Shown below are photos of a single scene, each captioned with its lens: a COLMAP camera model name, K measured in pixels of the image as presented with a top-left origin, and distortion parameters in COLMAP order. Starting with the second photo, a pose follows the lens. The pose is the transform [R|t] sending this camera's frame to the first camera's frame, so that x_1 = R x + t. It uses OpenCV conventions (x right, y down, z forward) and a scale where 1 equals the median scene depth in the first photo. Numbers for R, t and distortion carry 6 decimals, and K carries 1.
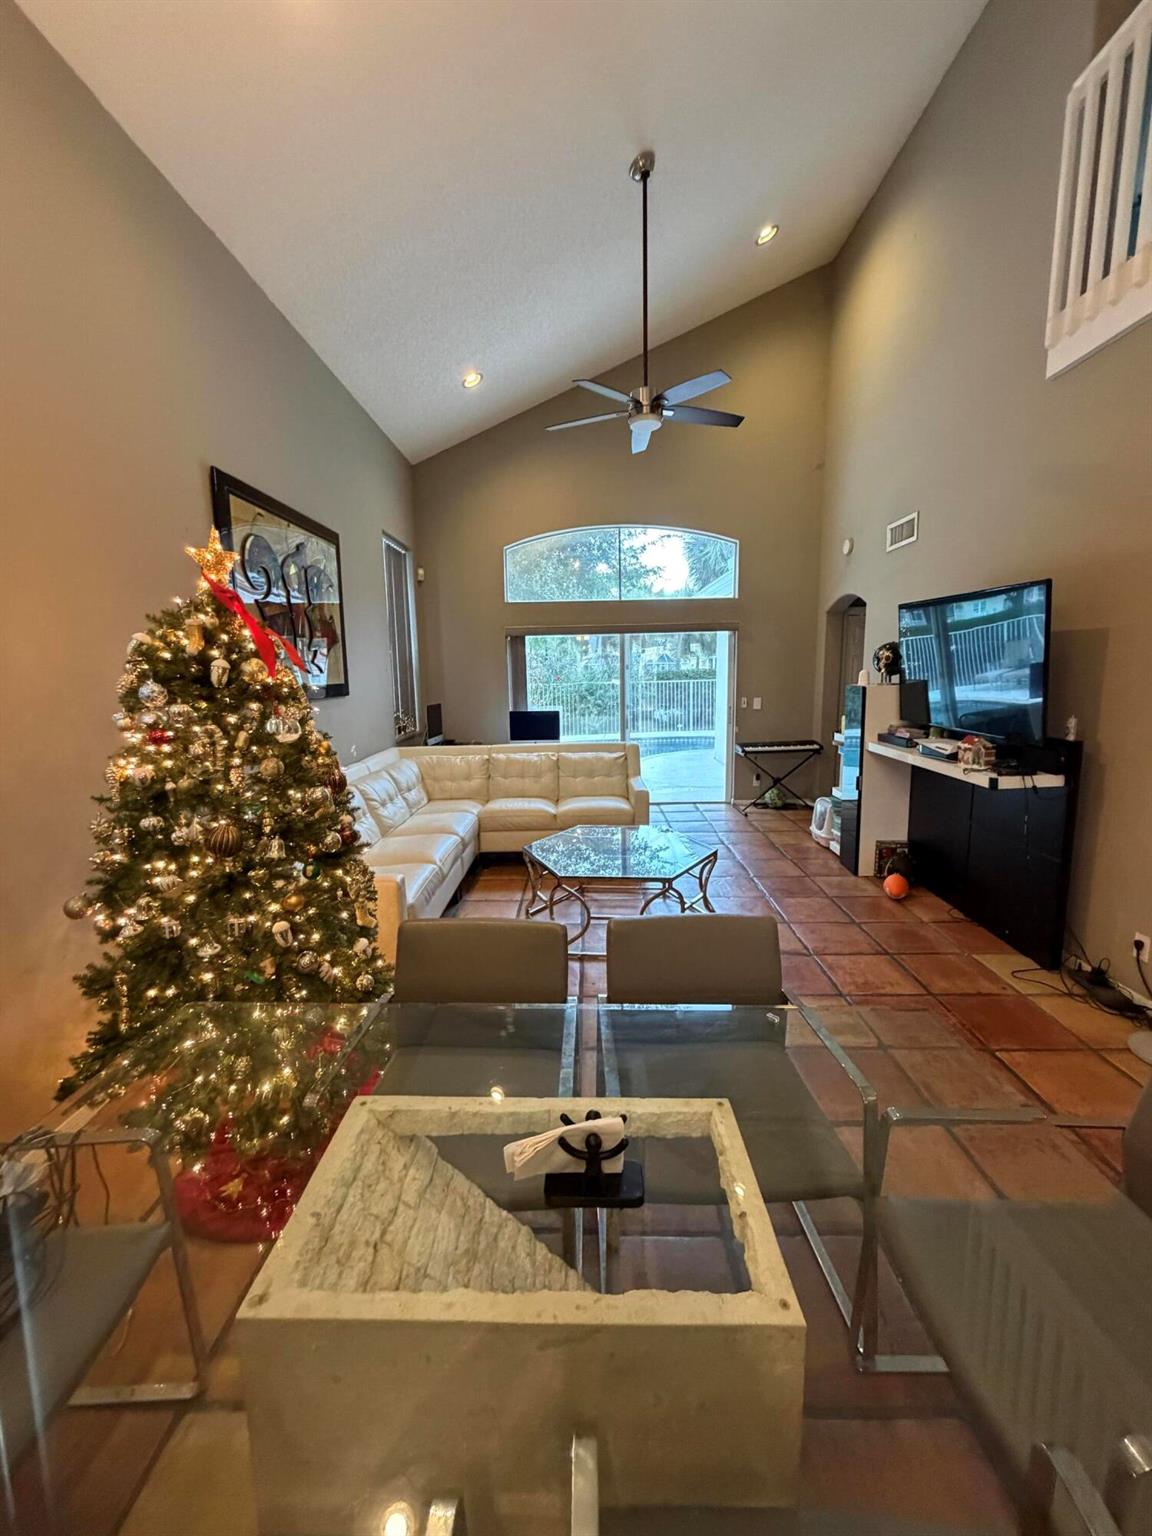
lens RADIAL K [[612.5, 0, 574.0], [0, 612.5, 767.2], [0, 0, 1]] dist [0.000763, -0.000119]
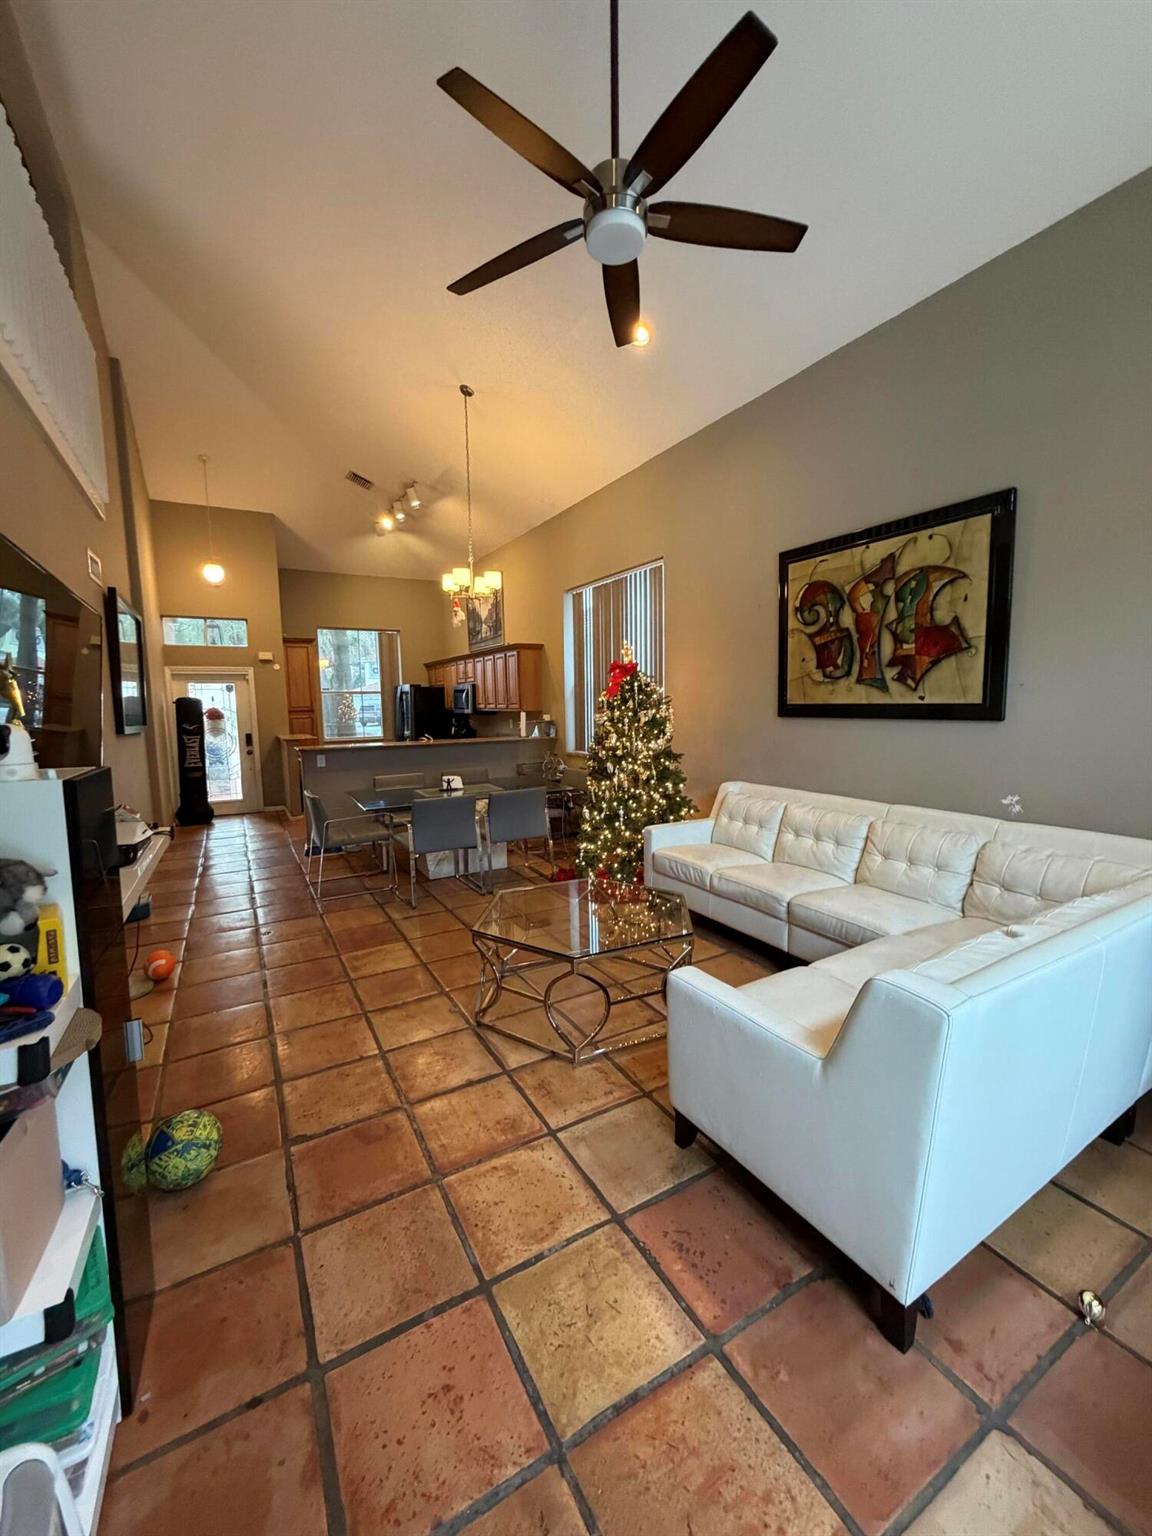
lens RADIAL K [[611.3, 0, 574.2], [0, 611.3, 767.0], [0, 0, 1]] dist [0.000750, -0.000139]
pose [[-0.858888, 0.091122, -0.503992, 0.346161], [-0.044975, 0.966826, 0.251447, -0.187412], [0.510185, 0.238631, -0.826297, 1.151833]]
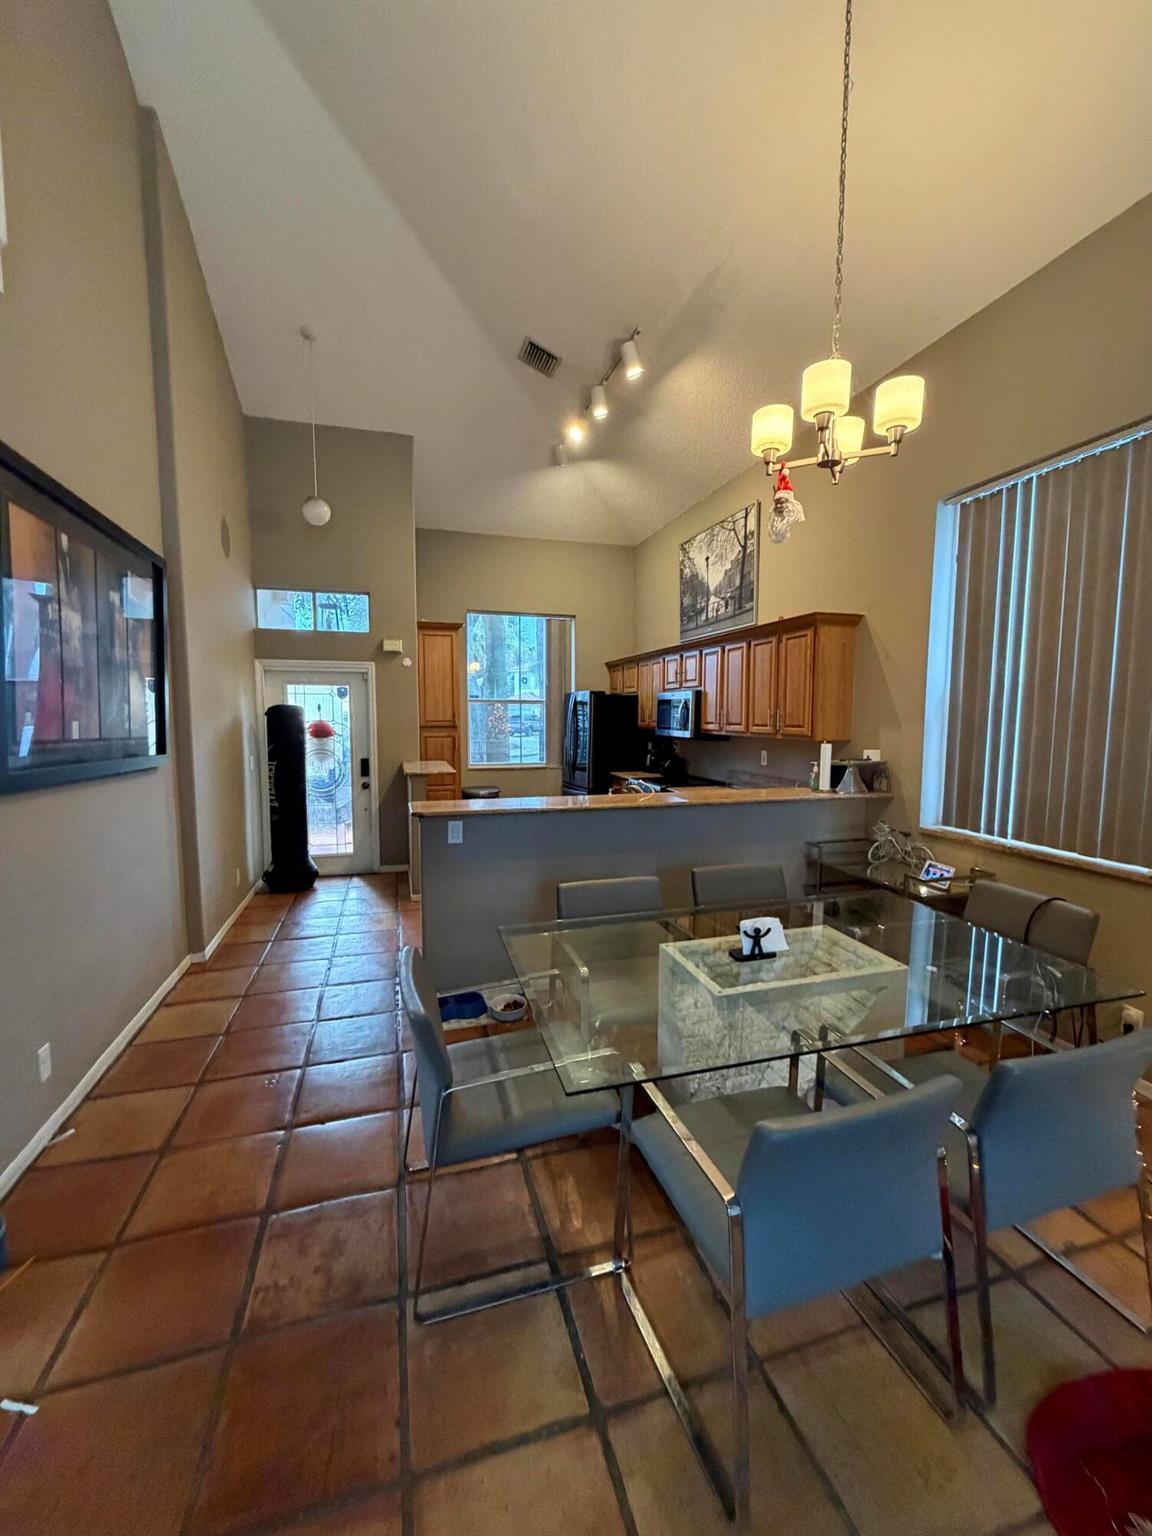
lens RADIAL K [[612.5, 0, 574.0], [0, 612.5, 767.2], [0, 0, 1]] dist [0.000763, -0.000119]
pose [[-0.952209, 0.045209, -0.302082, 0.236247], [-0.030420, 0.970033, 0.241061, -0.090760], [0.303927, 0.238730, -0.922299, 0.492116]]
